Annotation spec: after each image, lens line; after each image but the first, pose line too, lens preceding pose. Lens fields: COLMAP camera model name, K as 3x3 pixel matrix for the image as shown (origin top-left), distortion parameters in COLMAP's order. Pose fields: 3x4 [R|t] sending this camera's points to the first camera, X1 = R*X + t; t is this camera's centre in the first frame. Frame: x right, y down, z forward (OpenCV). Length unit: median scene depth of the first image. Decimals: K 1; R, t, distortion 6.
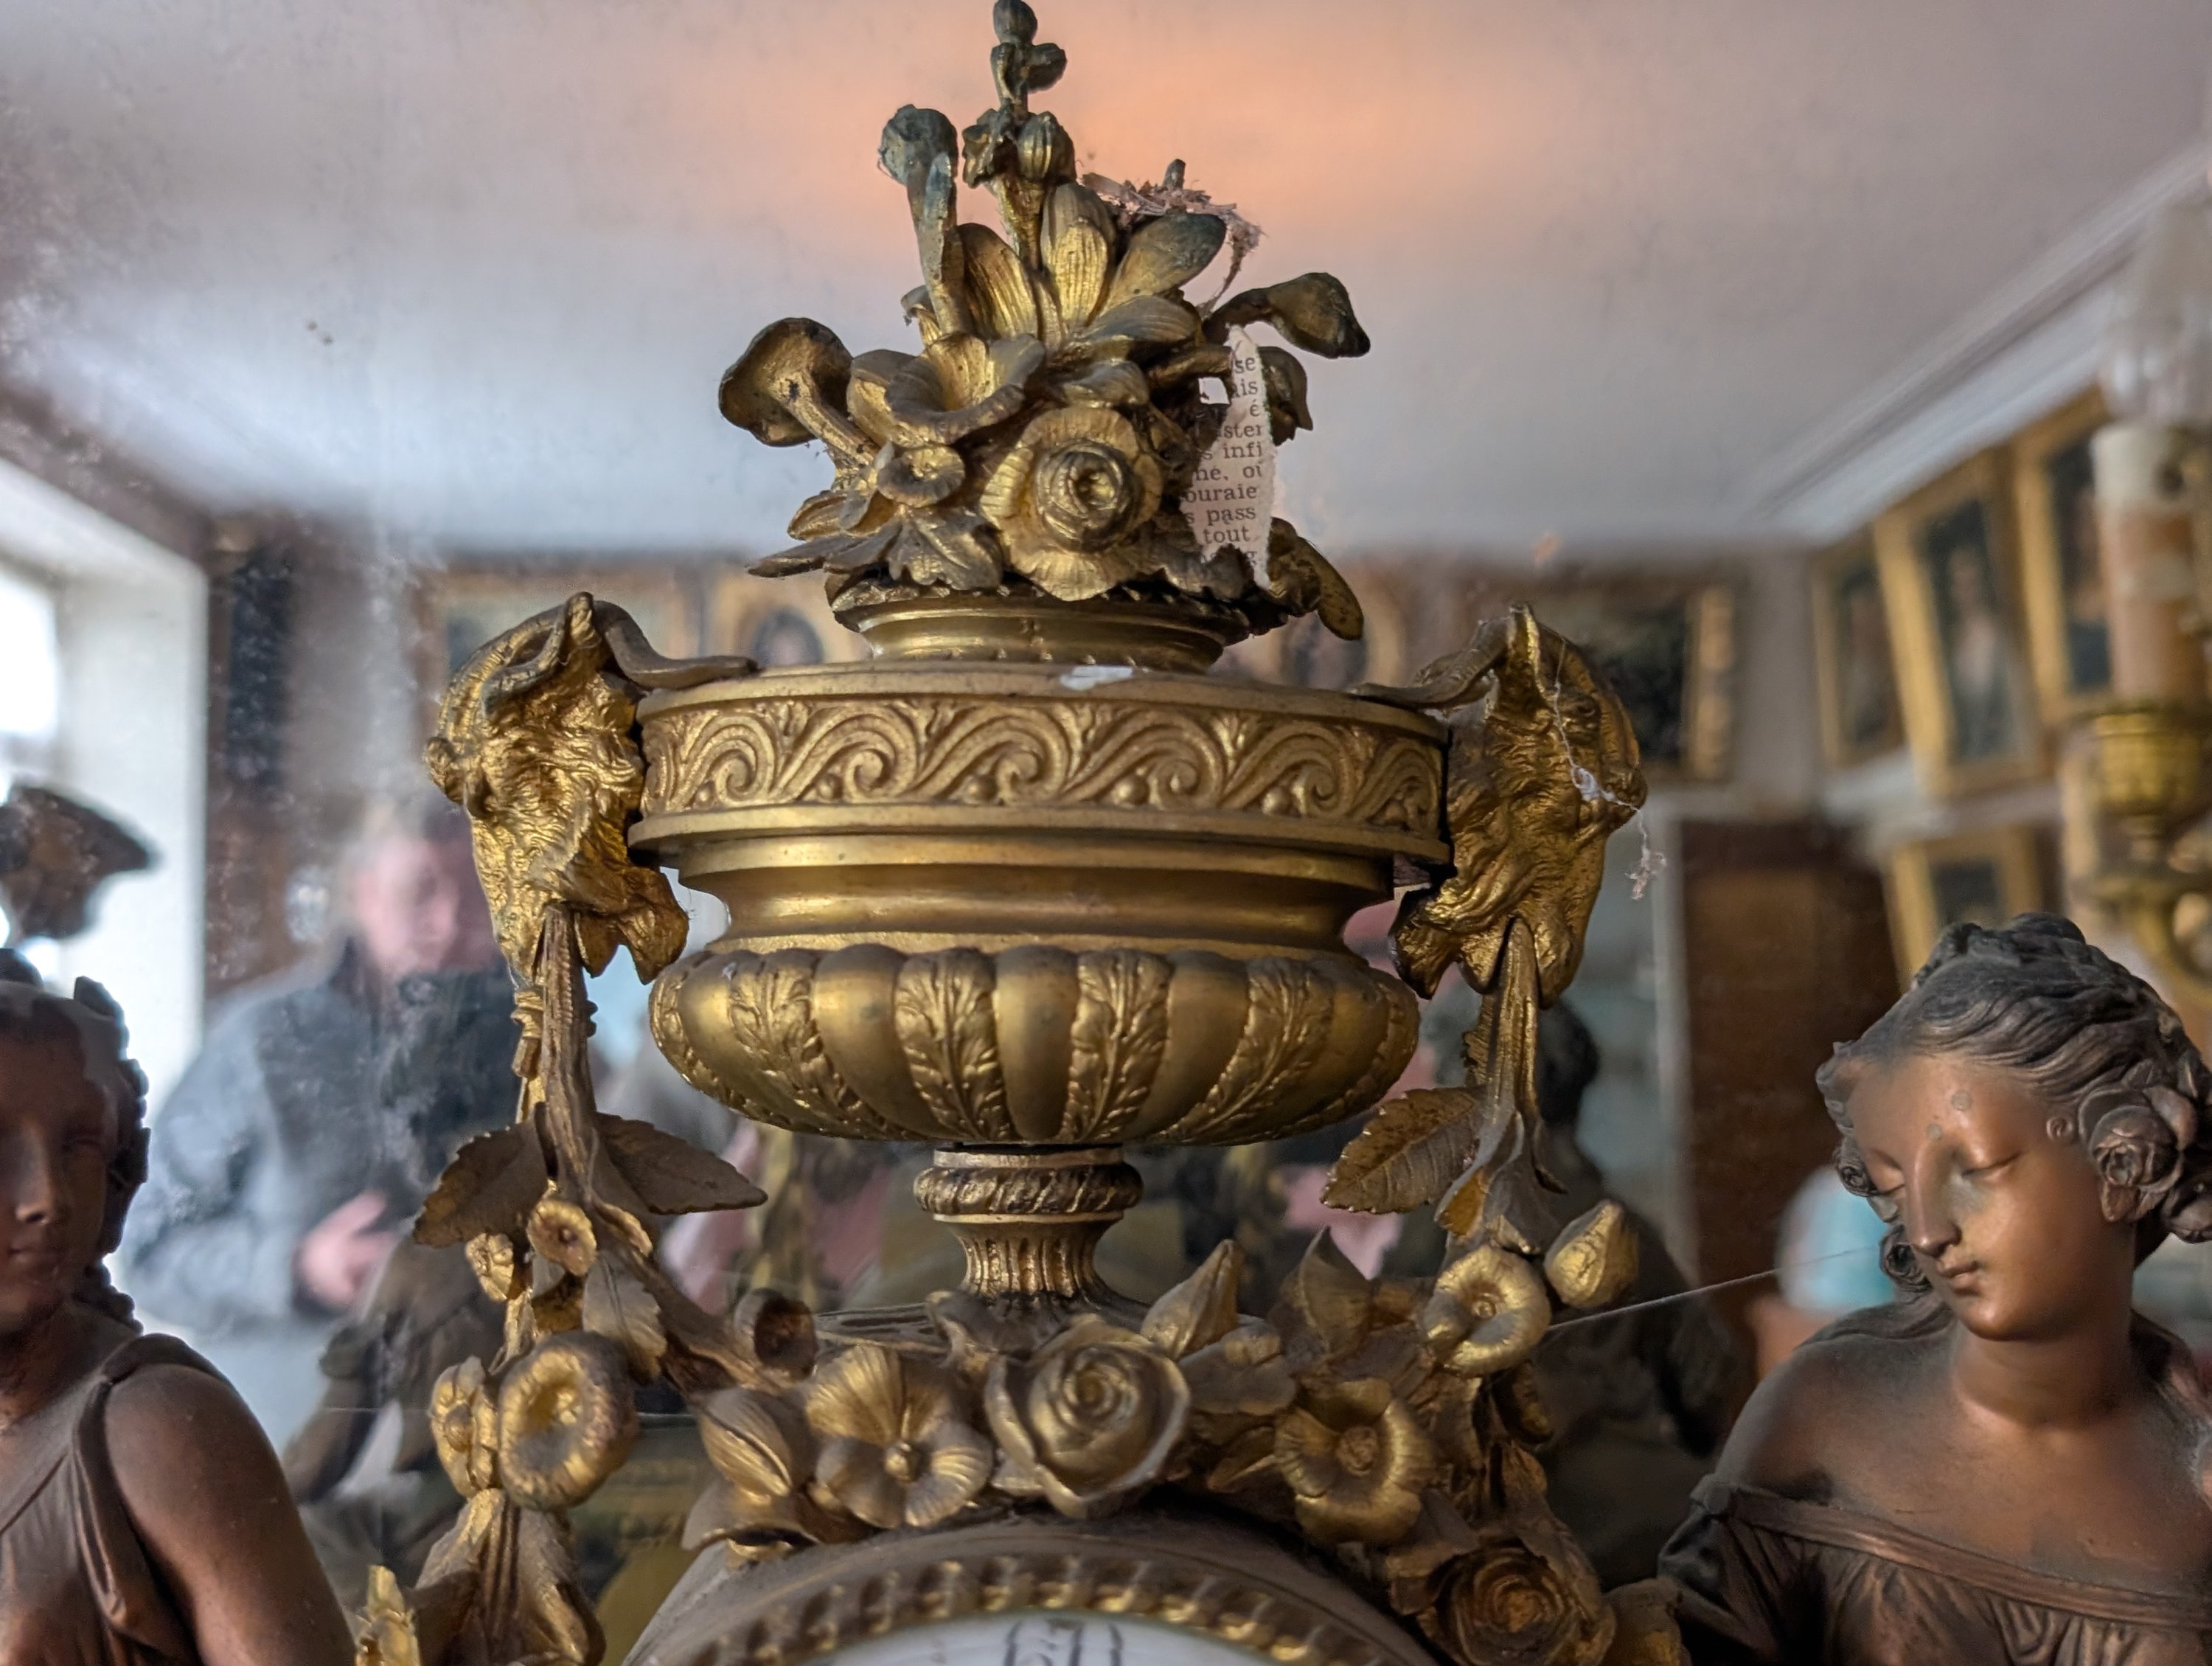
lens RADIAL K [[2258.7, 0, 1106.0], [0, 2258.7, 833.0], [0, 0, 1]] dist [0.136057, -0.423636]
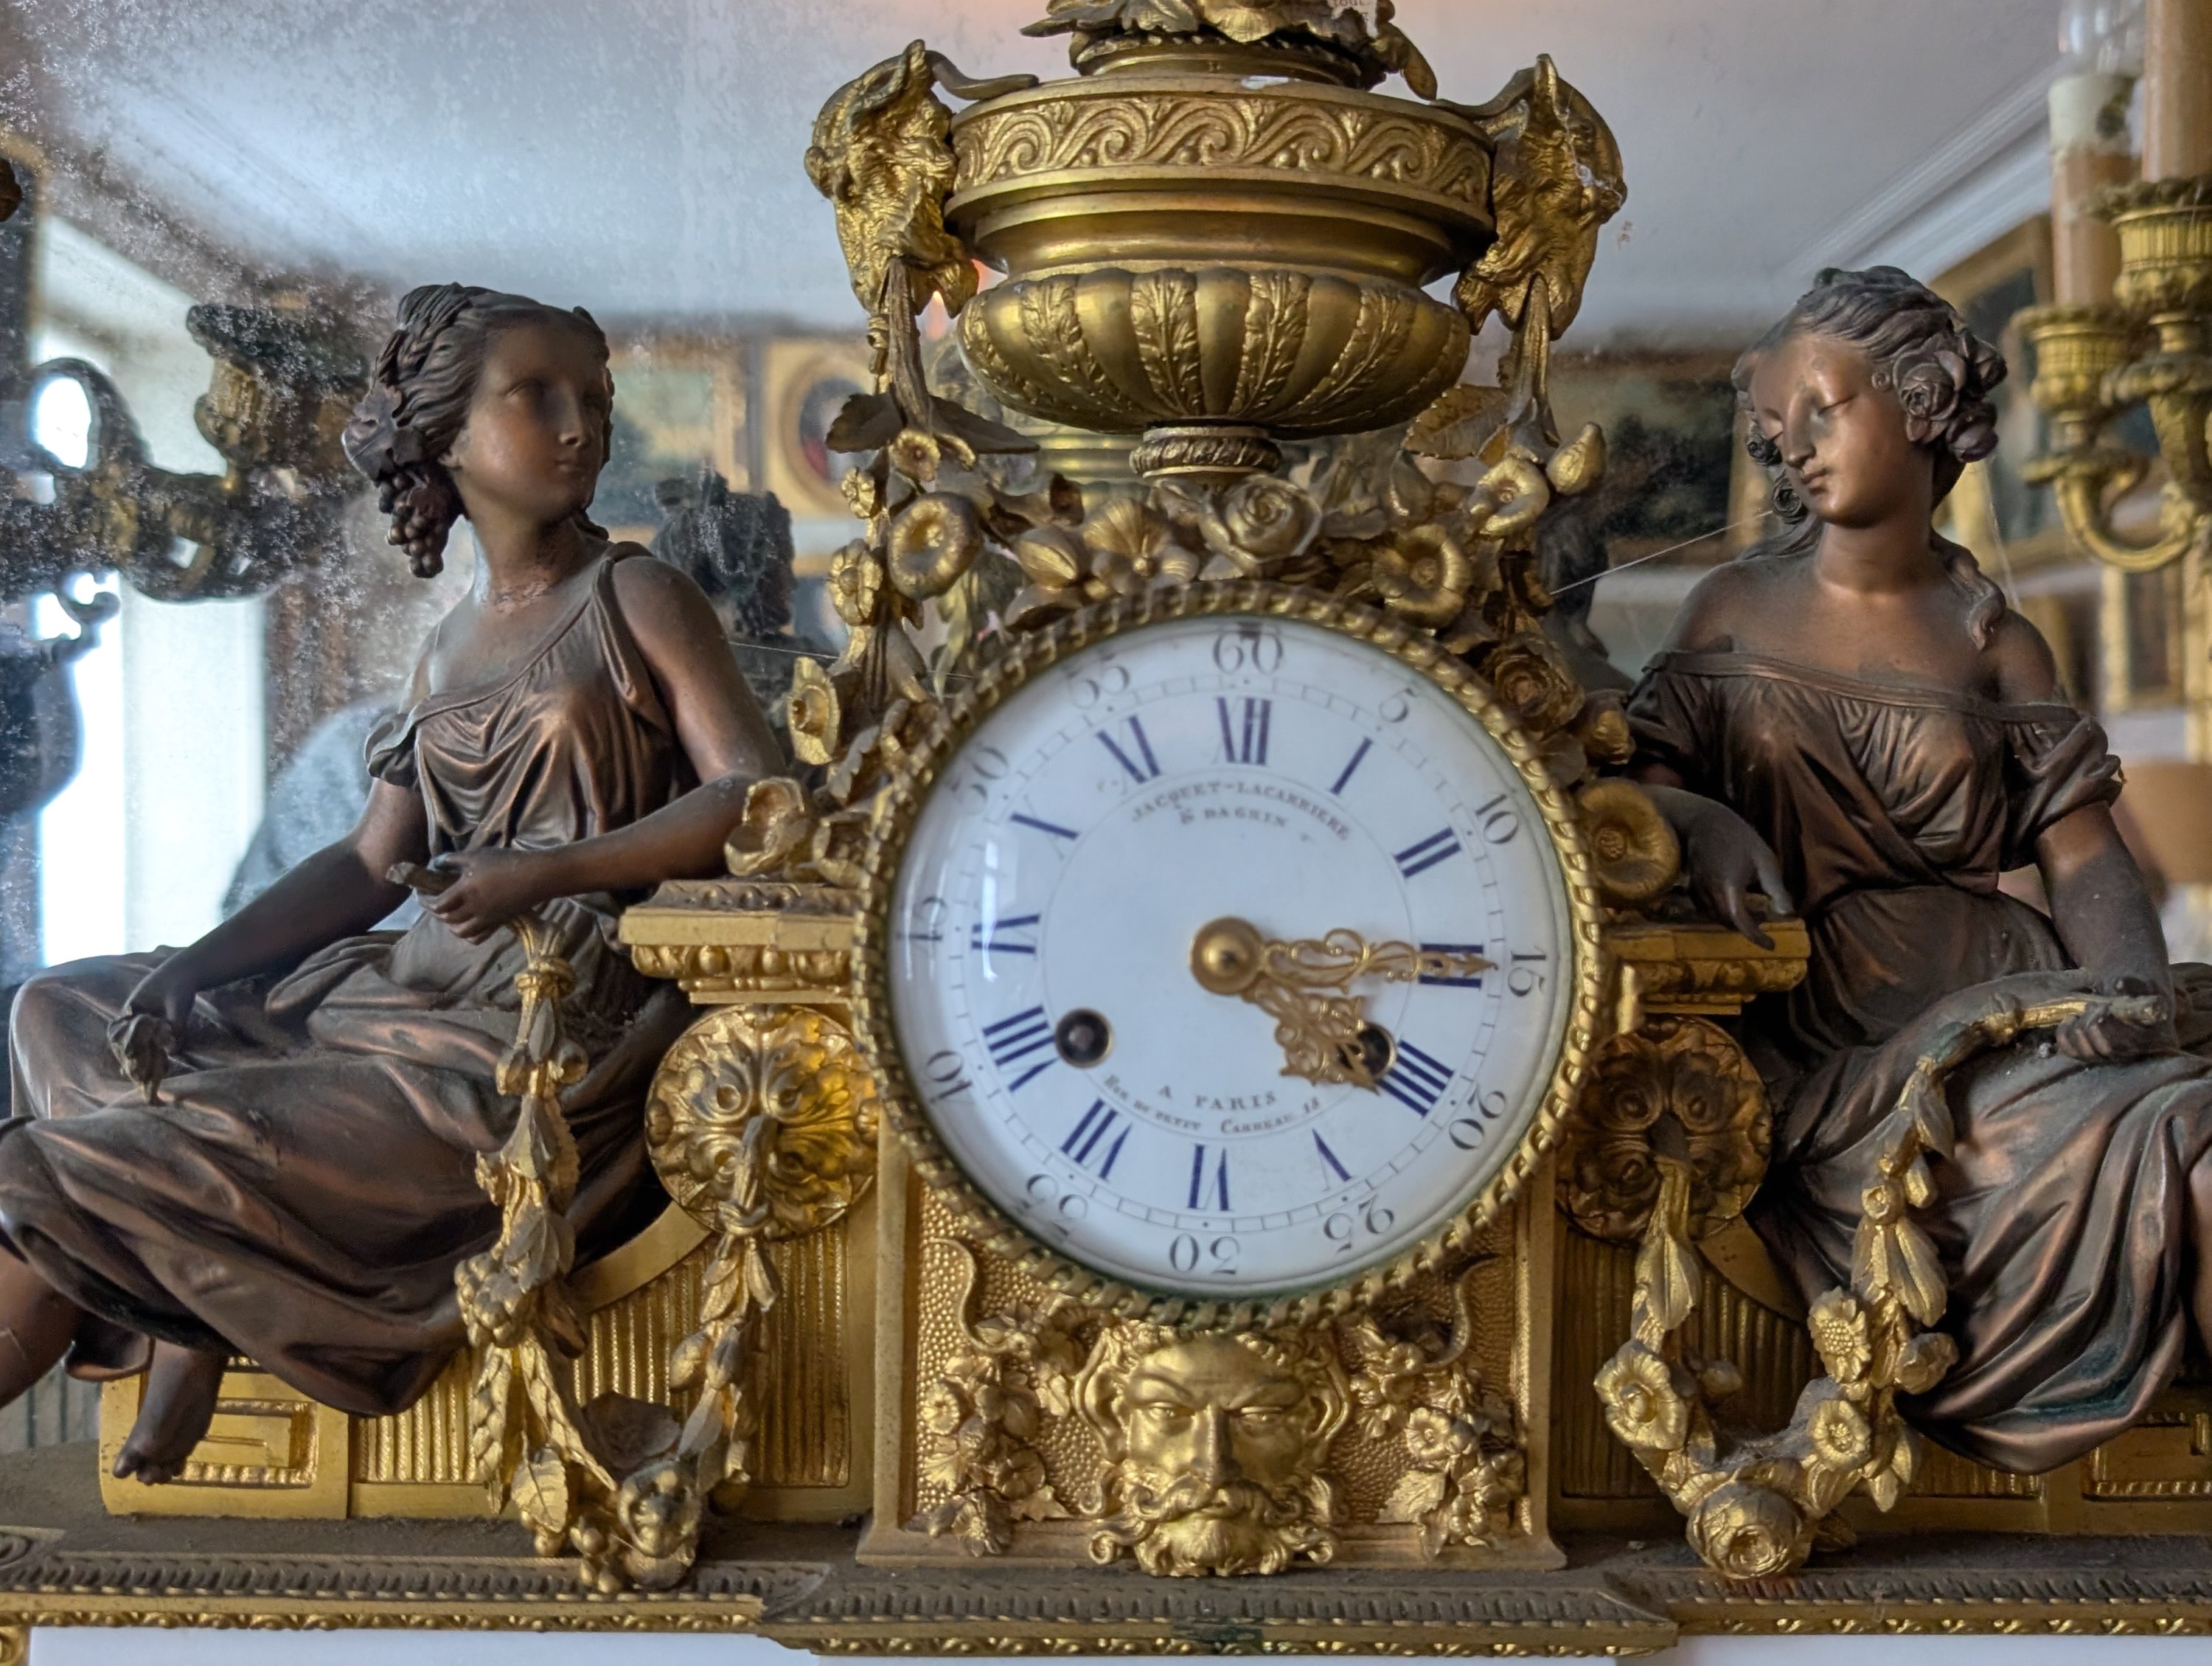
lens RADIAL K [[2321.1, 0, 1108.6], [0, 2321.1, 866.4], [0, 0, 1]] dist [0.159035, -0.610600]
pose [[0.999898, 0.009870, -0.010357, -0.086183], [-0.009022, 0.996834, 0.079002, 0.326826], [0.011104, -0.078900, 0.996821, -0.605620]]
